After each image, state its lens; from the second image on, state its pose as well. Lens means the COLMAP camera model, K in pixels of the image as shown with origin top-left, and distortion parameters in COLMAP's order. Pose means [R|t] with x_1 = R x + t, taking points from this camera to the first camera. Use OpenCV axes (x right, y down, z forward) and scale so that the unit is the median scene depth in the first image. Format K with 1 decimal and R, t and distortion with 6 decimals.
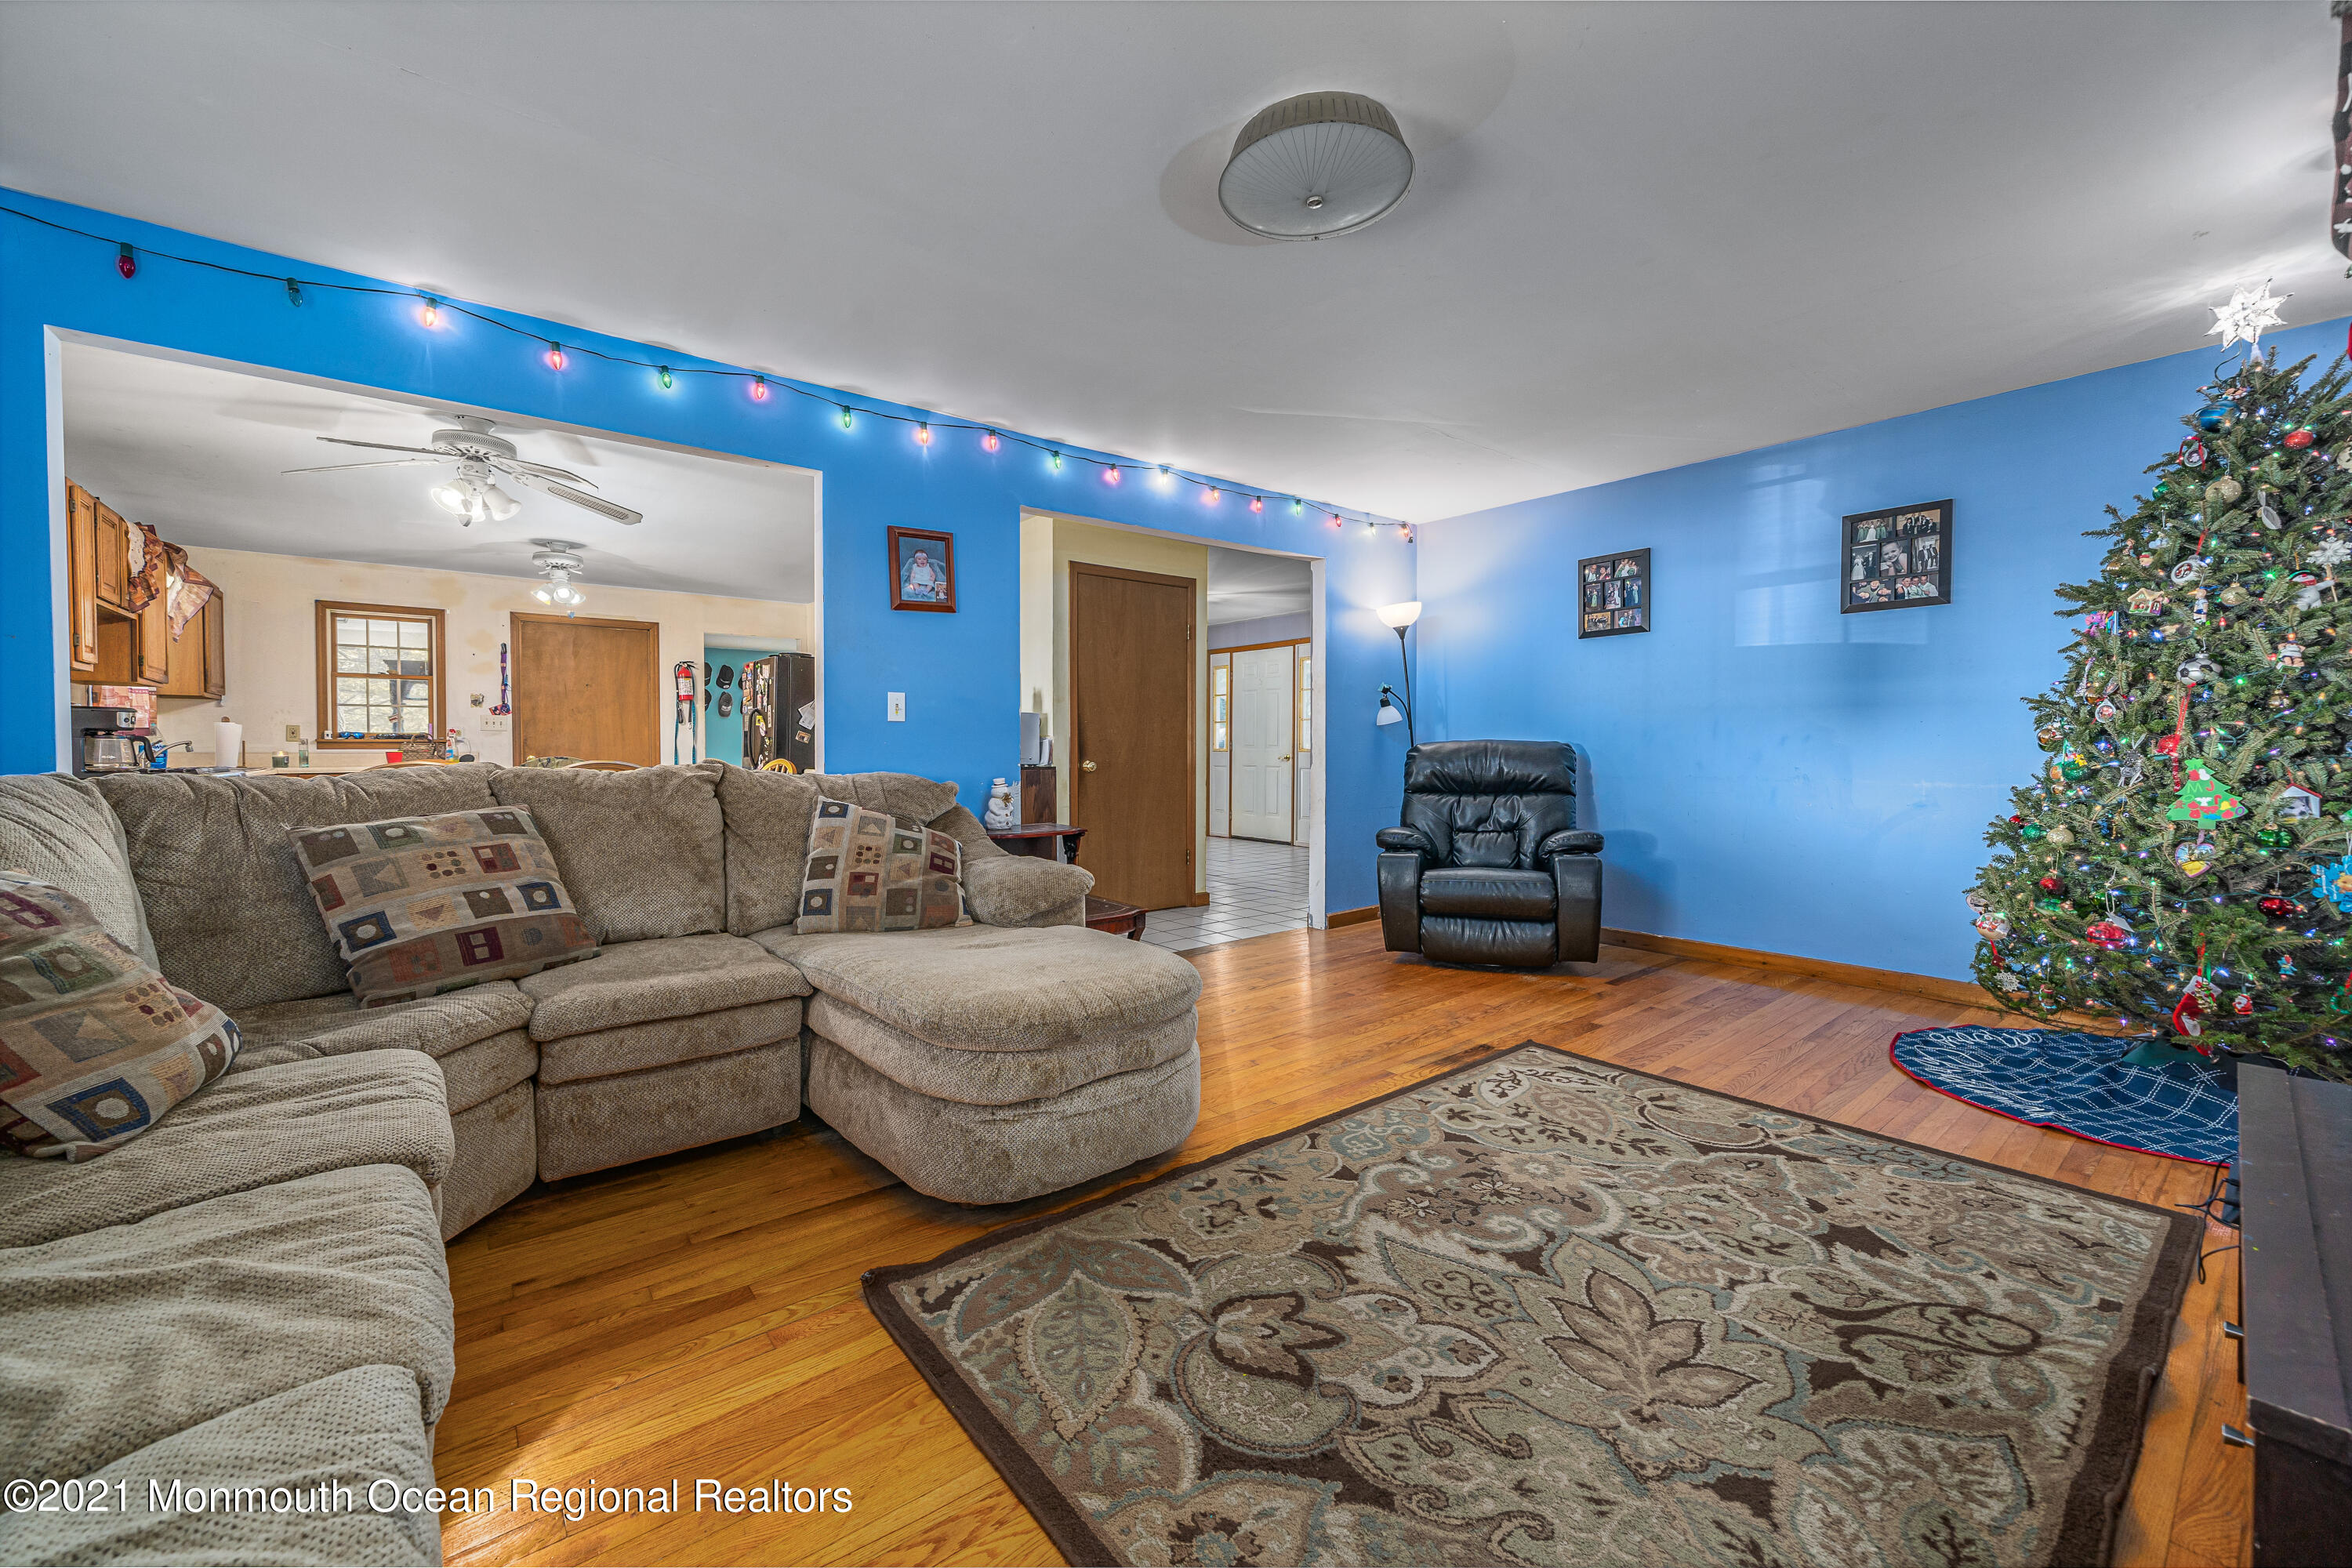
lens RADIAL K [[928.6, 0, 1168.1], [0, 928.6, 763.1], [0, 0, 1]] dist [0.002023, 0.000207]
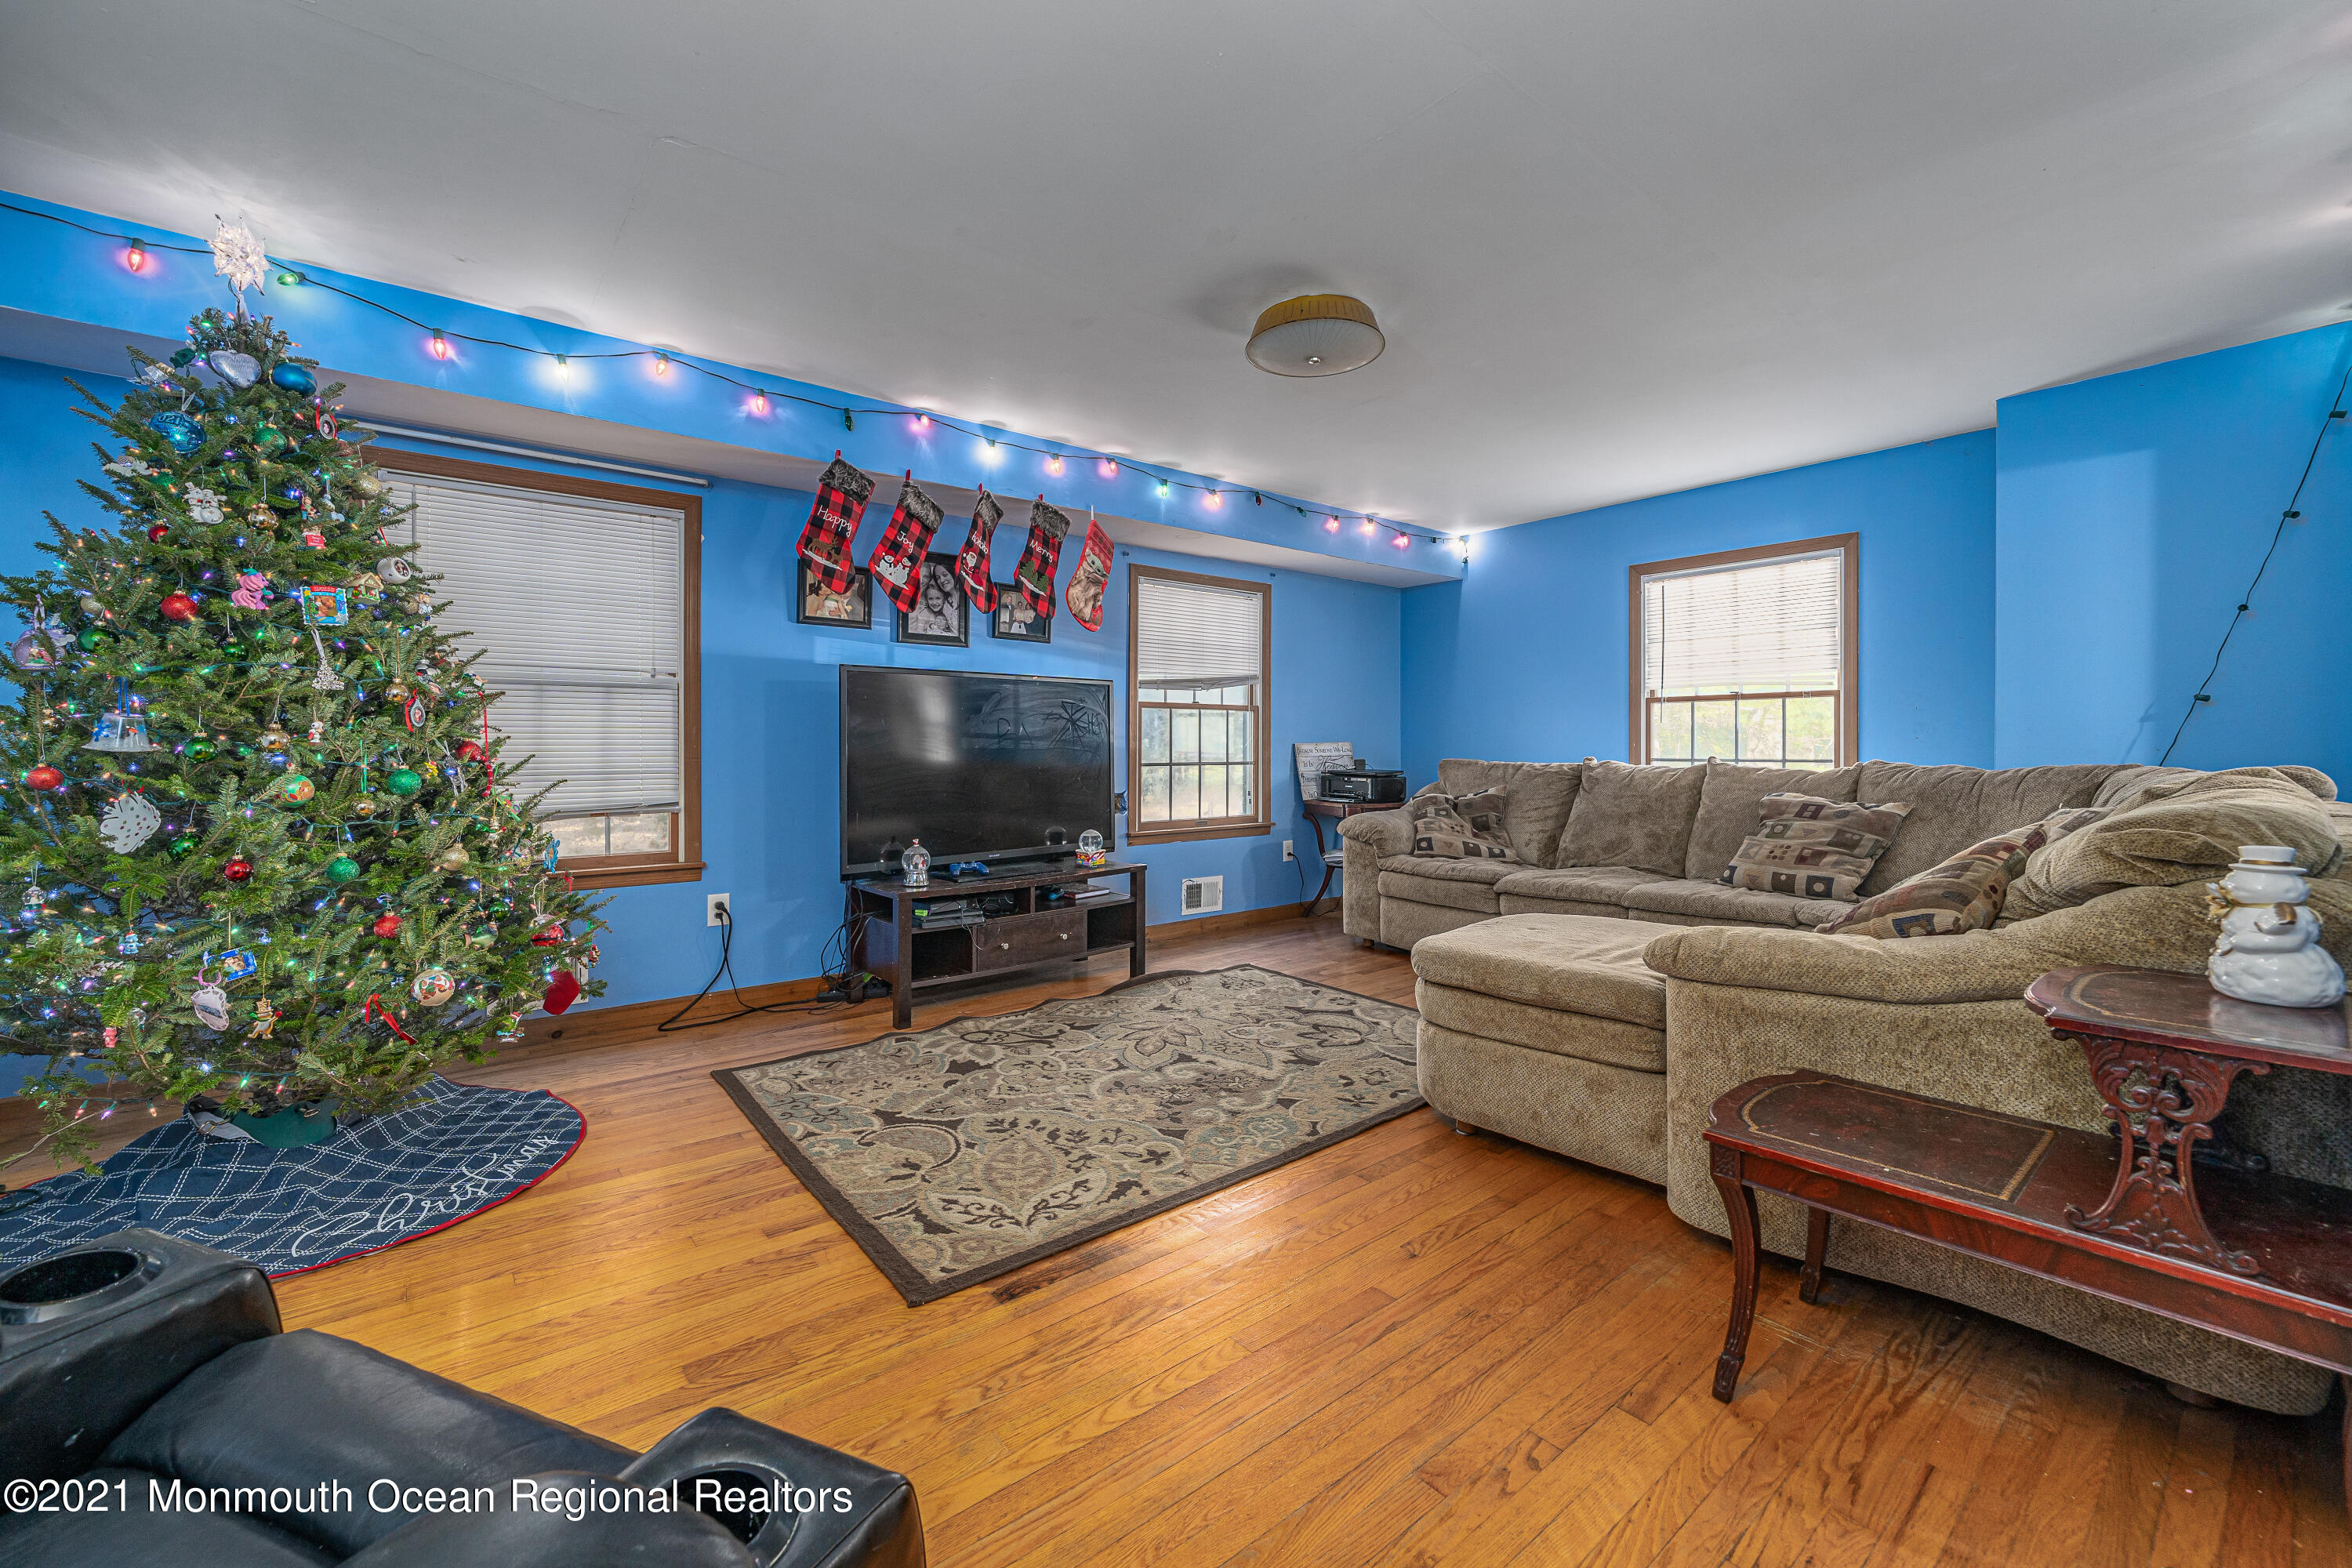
lens RADIAL K [[928.6, 0, 1168.1], [0, 928.6, 763.1], [0, 0, 1]] dist [0.002023, 0.000207]
pose [[-0.999983, 0.001167, -0.005749, 0.342810], [0.000963, 0.999377, 0.035288, -0.044093], [0.005787, 0.035282, -0.999361, 2.134378]]
